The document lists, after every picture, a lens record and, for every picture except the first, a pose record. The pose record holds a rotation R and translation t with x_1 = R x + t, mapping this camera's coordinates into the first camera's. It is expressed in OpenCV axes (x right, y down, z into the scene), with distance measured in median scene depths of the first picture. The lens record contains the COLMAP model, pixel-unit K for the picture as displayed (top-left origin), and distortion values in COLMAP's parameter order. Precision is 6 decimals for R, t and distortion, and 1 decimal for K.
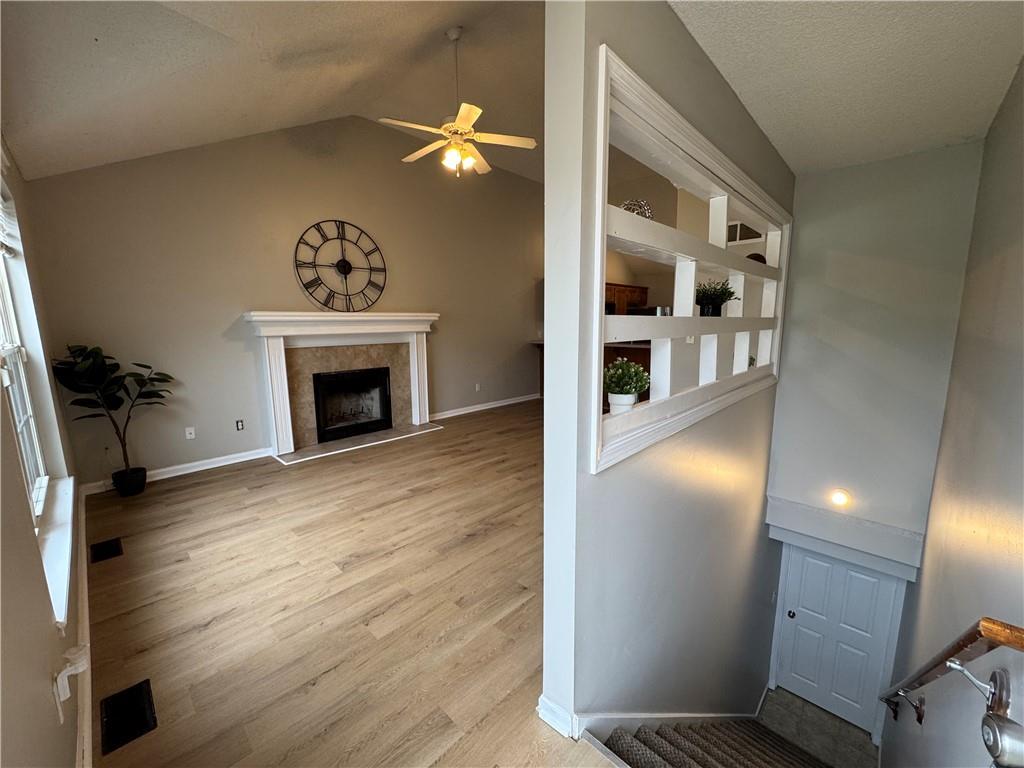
lens RADIAL K [[407.5, 0, 512.9], [0, 407.5, 382.9], [0, 0, 1]] dist [-0.002959, -0.000222]
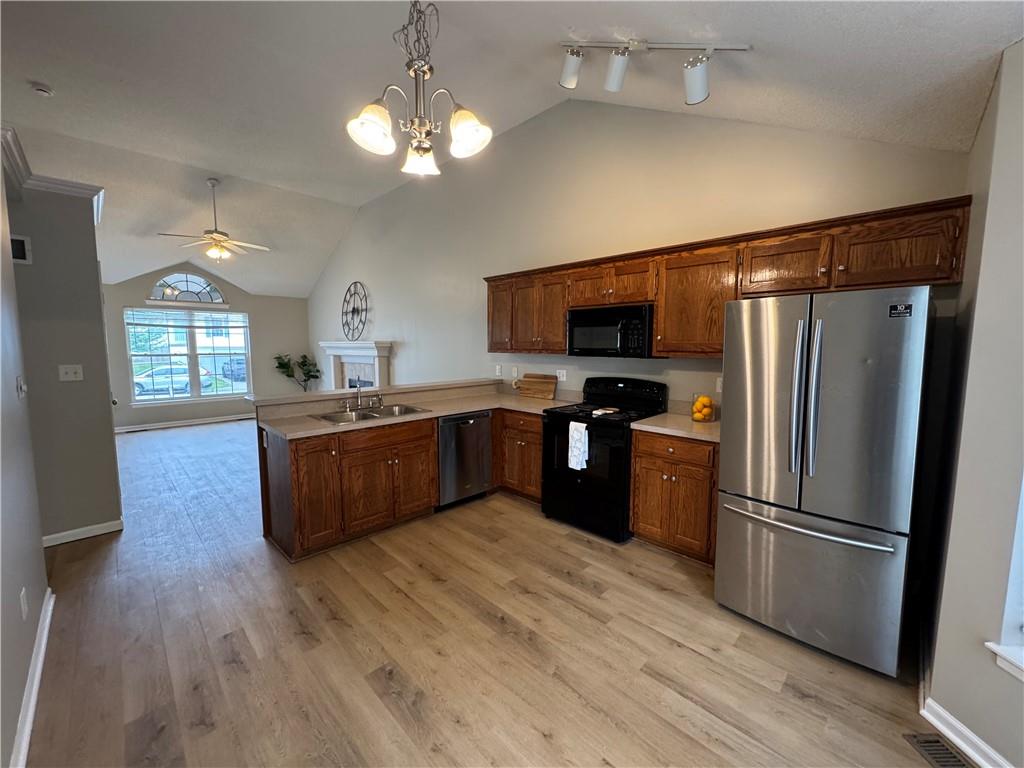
lens RADIAL K [[407.5, 0, 511.9], [0, 407.5, 382.5], [0, 0, 1]] dist [-0.002959, -0.000222]
pose [[-0.022322, 0.098481, -0.994889, 1.484856], [-0.149783, 0.983575, 0.100722, -0.352593], [0.988467, 0.151266, -0.007205, 2.166587]]
